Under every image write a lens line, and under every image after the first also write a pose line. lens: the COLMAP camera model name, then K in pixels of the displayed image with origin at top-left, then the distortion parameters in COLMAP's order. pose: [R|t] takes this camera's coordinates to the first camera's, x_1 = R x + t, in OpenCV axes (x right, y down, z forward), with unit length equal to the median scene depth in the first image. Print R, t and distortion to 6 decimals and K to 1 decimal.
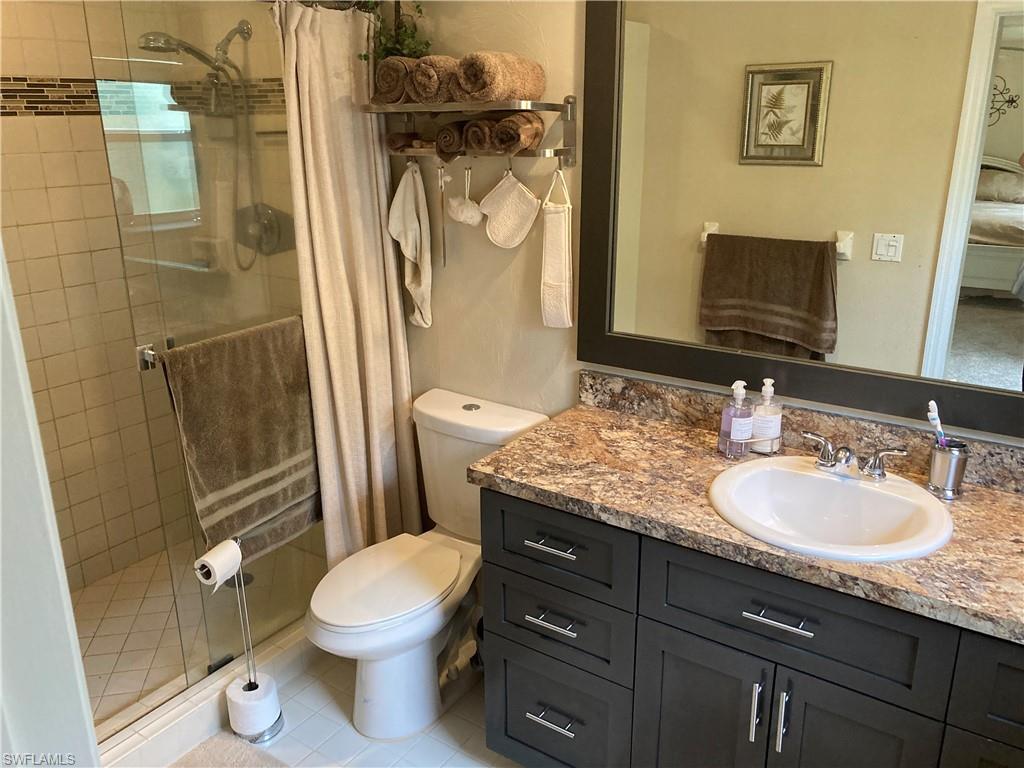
lens RADIAL K [[843.5, 0, 508.2], [0, 843.5, 380.1], [0, 0, 1]] dist [0.028636, -0.023923]
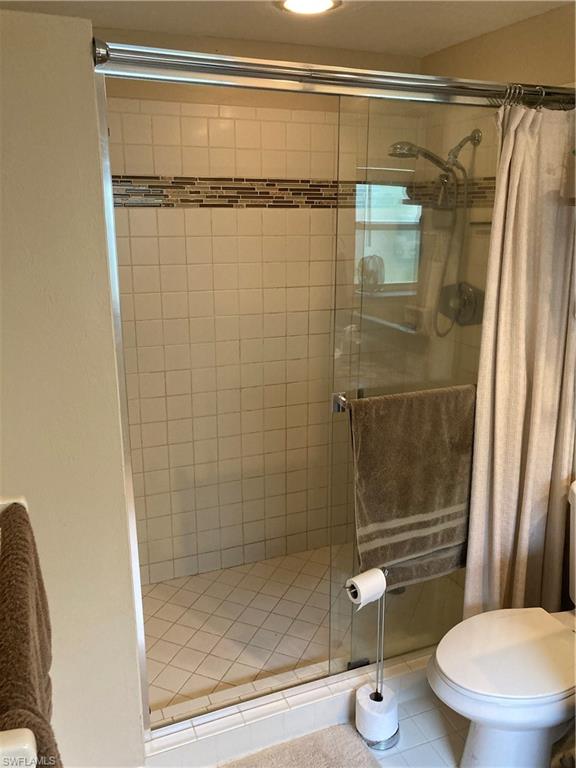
lens RADIAL K [[632.6, 0, 292.6], [0, 632.6, 377.5], [0, 0, 1]] dist [0.028636, -0.023923]
pose [[0.840822, 0.149111, -0.520369, -0.015246], [-0.176099, 0.984369, -0.002473, -0.039849], [0.511867, 0.093716, 0.853938, 0.158895]]
